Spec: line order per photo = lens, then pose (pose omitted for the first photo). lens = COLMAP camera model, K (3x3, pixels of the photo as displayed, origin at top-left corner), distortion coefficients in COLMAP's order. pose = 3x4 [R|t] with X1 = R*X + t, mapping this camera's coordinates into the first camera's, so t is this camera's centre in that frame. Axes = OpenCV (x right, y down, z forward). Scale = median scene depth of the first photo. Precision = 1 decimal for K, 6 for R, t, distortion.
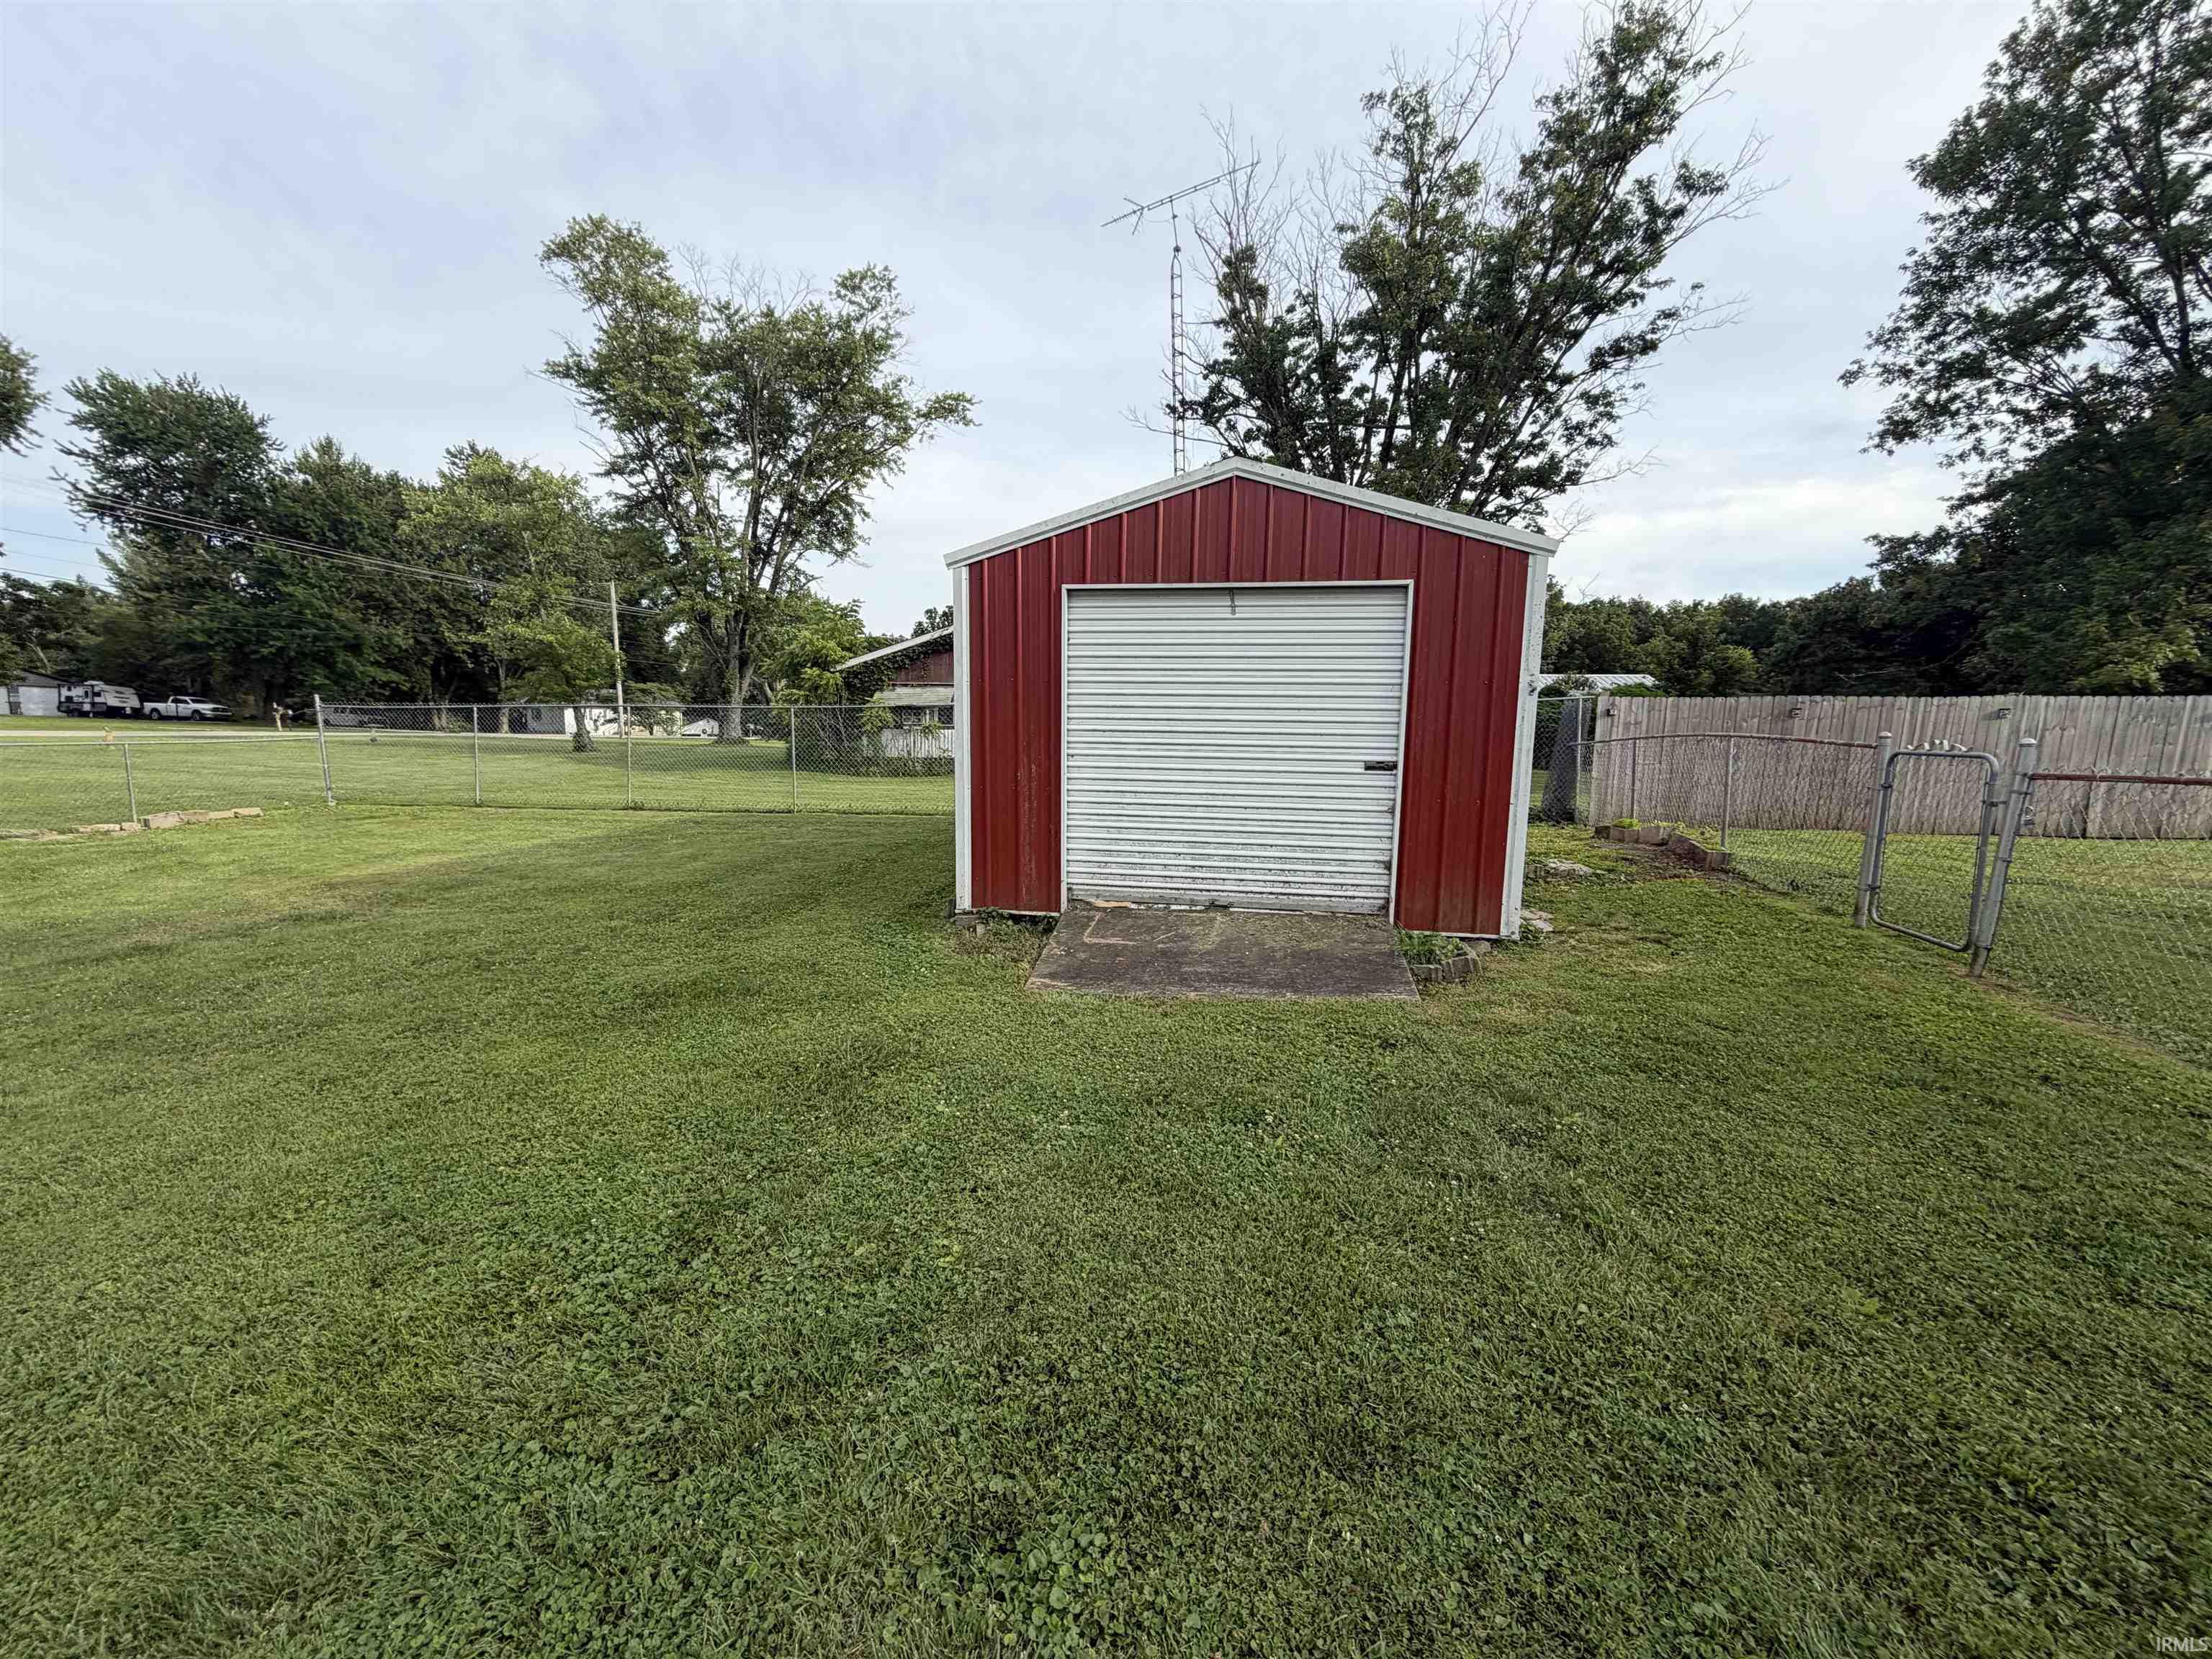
lens RADIAL K [[874.7, 0, 1089.3], [0, 874.7, 839.1], [0, 0, 1]] dist [-0.002341, 0.001091]
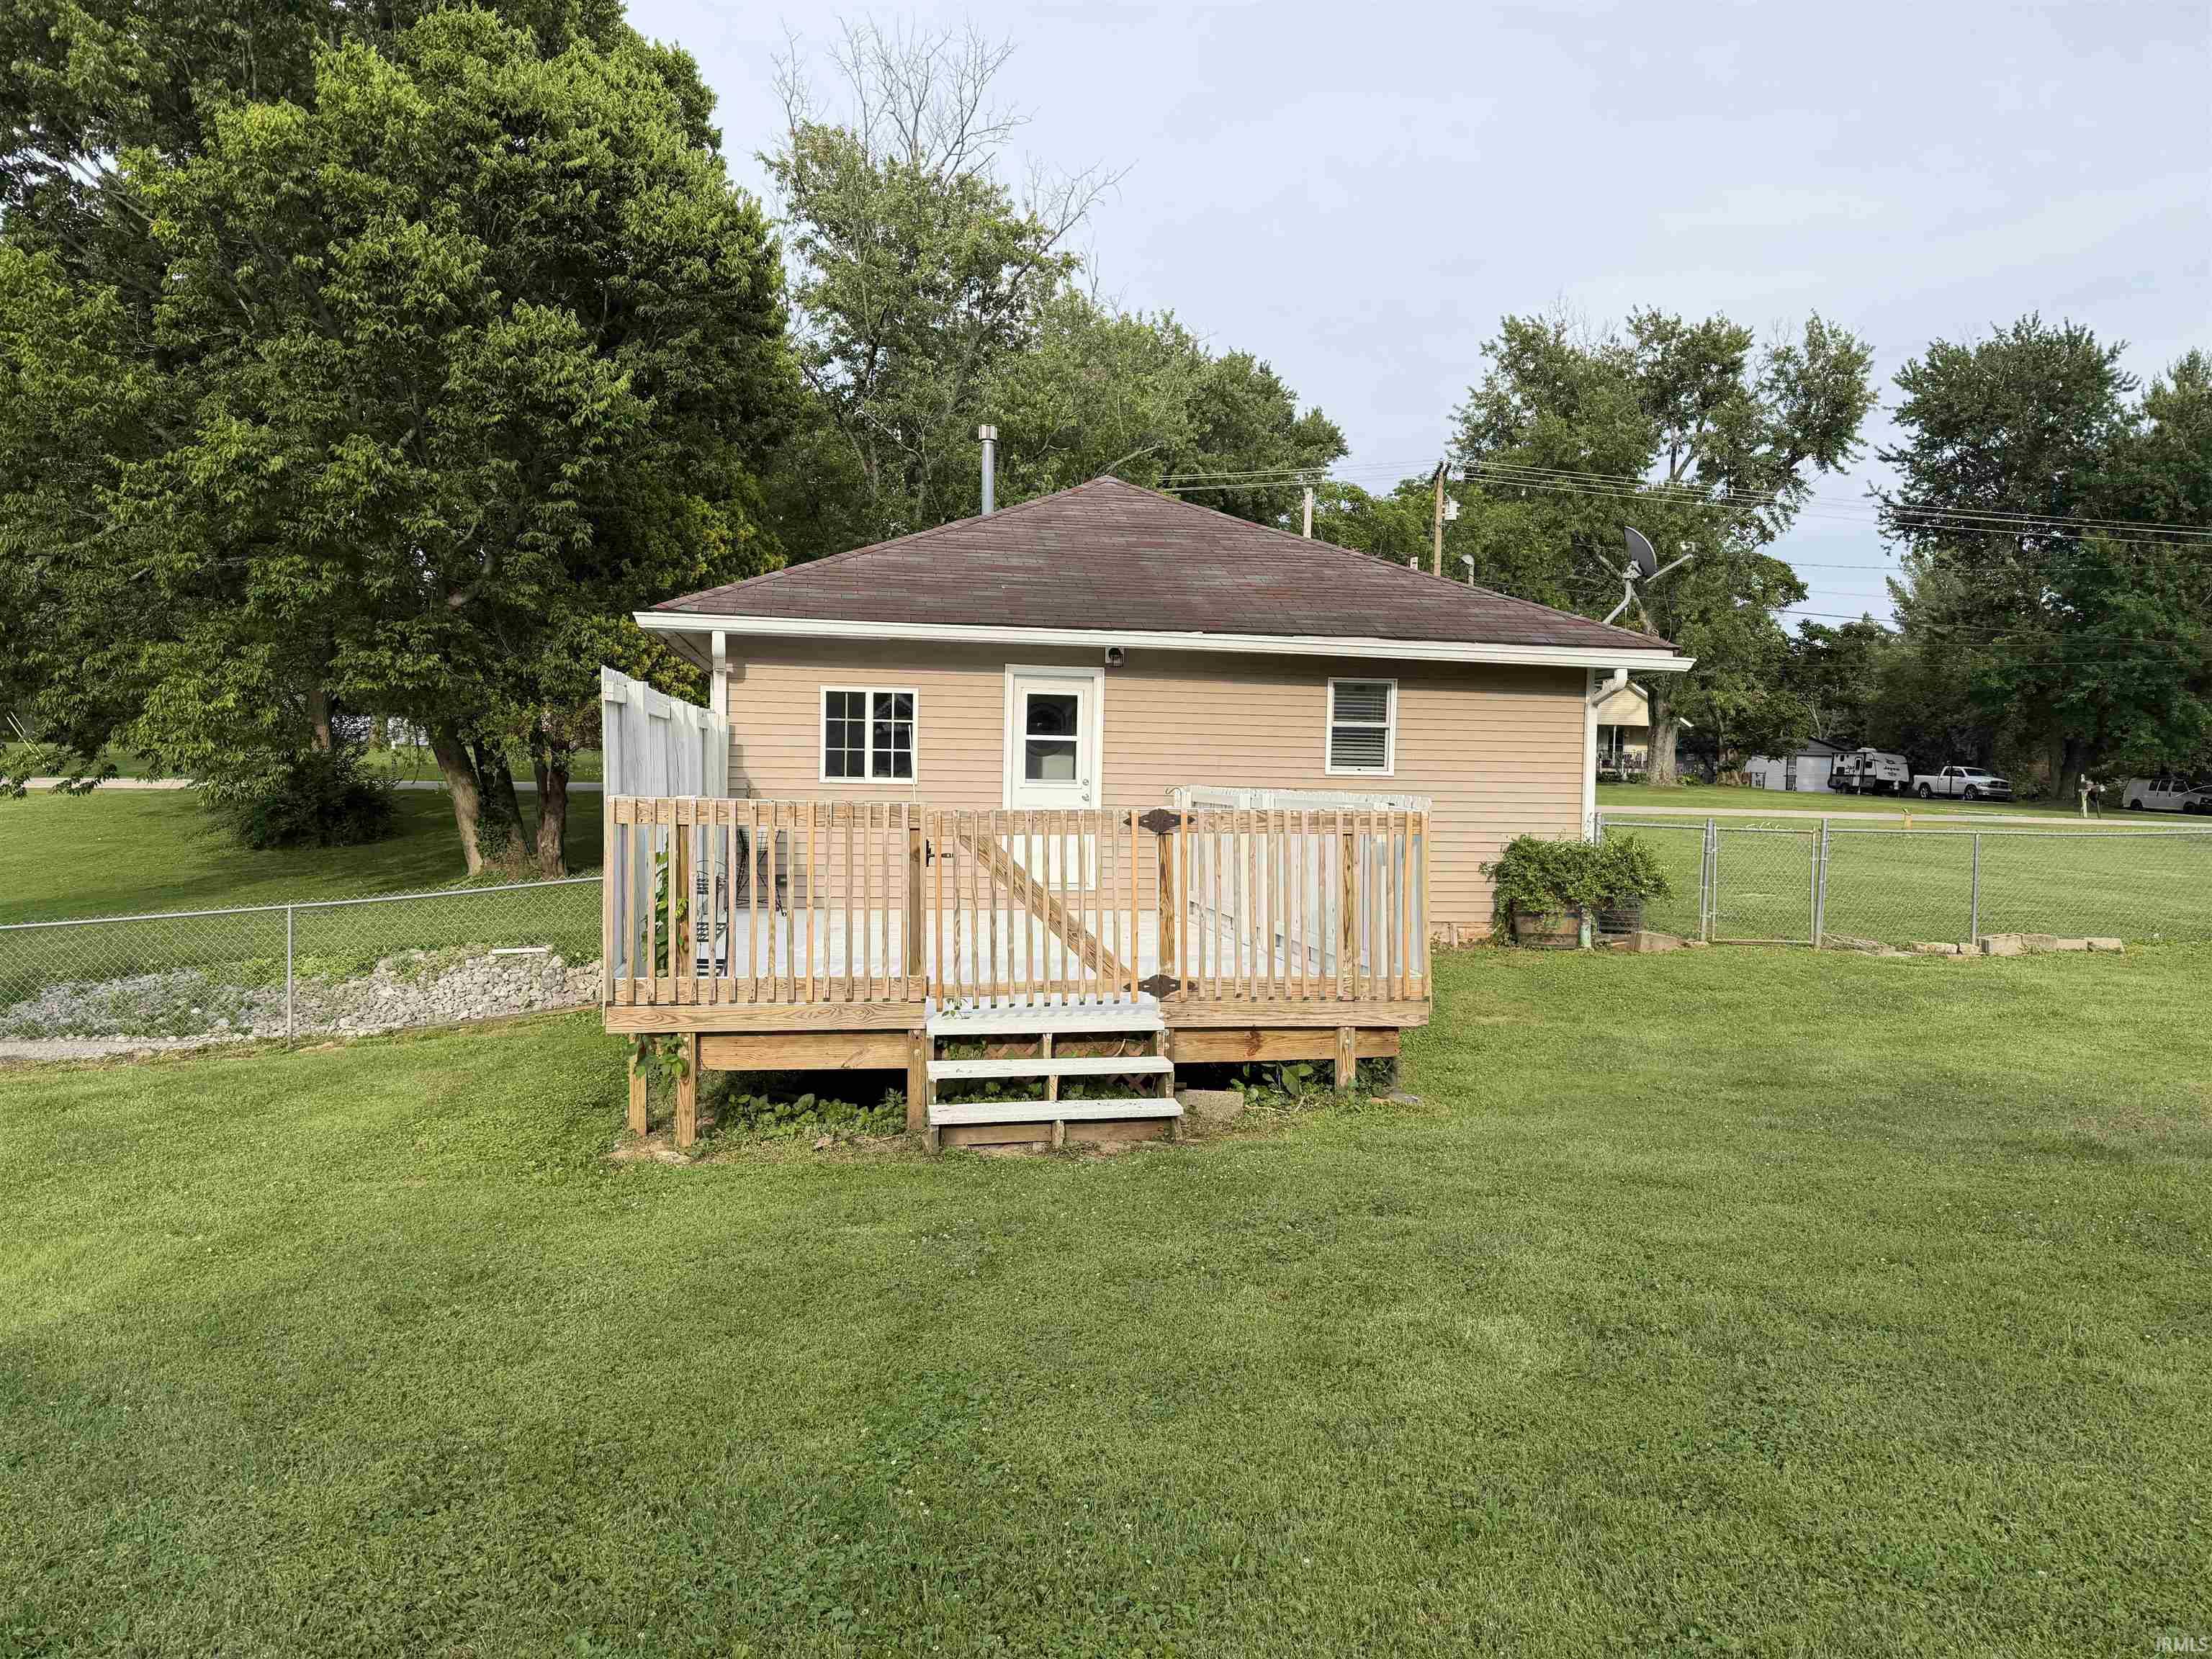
lens RADIAL K [[1534.4, 0, 1099.7], [0, 1534.4, 835.1], [0, 0, 1]] dist [0.058356, -0.073026]
pose [[0.278672, 0.030550, -0.959900, -0.026480], [-0.139371, 0.990200, -0.008947, 0.001139], [0.950220, 0.136275, 0.280198, -0.011204]]
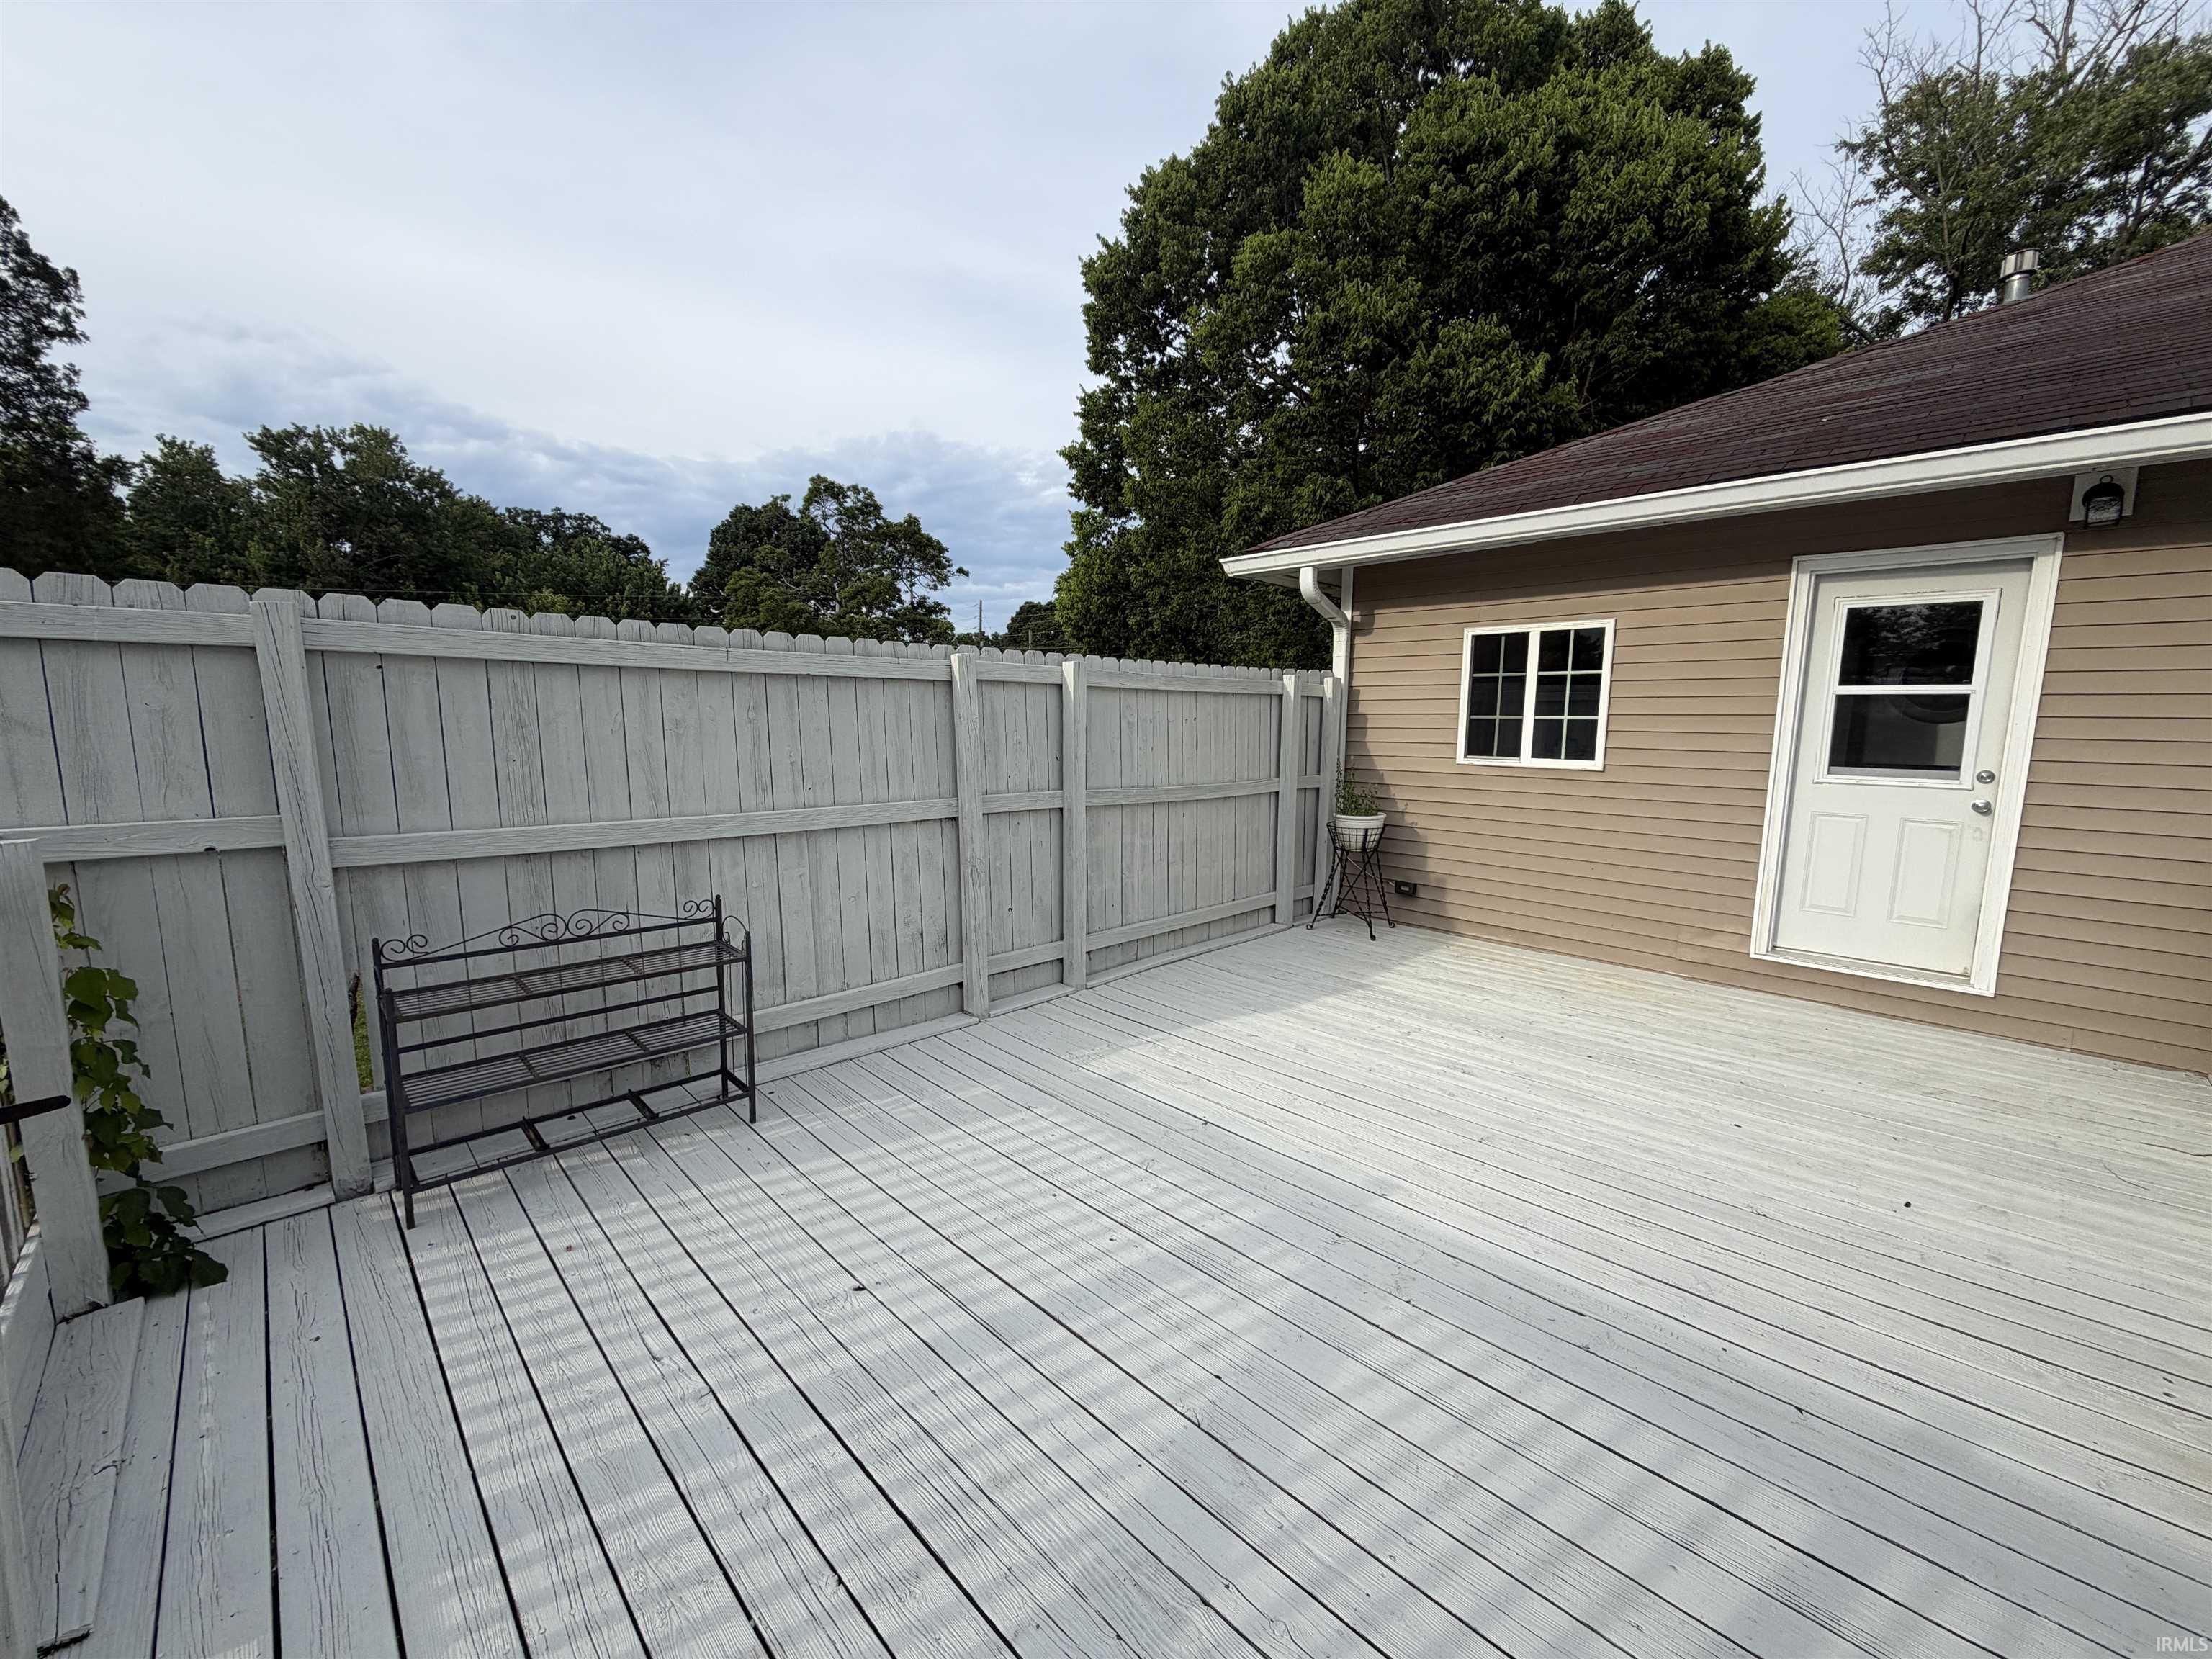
lens RADIAL K [[874.7, 0, 1099.9], [0, 874.7, 833.8], [0, 0, 1]] dist [-0.002341, 0.001091]
pose [[-0.632598, 0.082591, -0.770064, -0.222917], [-0.120596, 0.971665, 0.203282, -0.015492], [0.765033, 0.221463, -0.604714, 0.066999]]
